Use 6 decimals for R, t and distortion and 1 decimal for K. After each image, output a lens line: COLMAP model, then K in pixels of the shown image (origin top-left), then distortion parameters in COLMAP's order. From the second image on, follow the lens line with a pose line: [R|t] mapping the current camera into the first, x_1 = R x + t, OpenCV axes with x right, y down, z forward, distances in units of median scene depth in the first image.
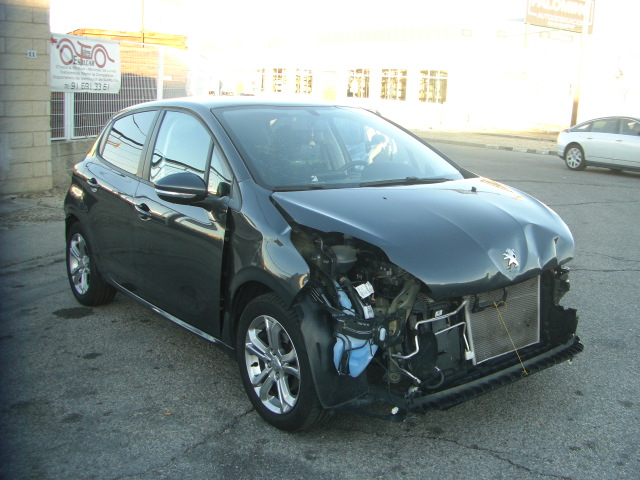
lens RADIAL K [[717.3, 0, 384.8], [0, 717.3, 243.2], [0, 0, 1]] dist [-0.180183, 0.117228]
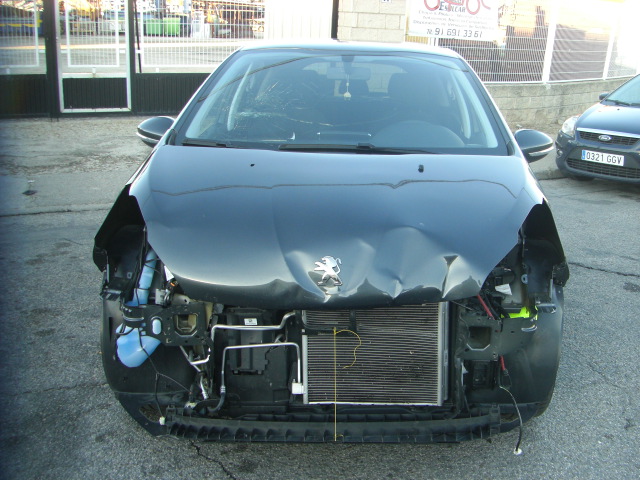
lens RADIAL K [[717.3, 0, 384.8], [0, 717.3, 243.2], [0, 0, 1]] dist [-0.180183, 0.117228]
pose [[0.767546, 0.181274, -0.614828, 0.641569], [-0.143746, 0.983426, 0.110500, -0.089556], [0.624669, 0.003565, 0.780882, 0.502510]]
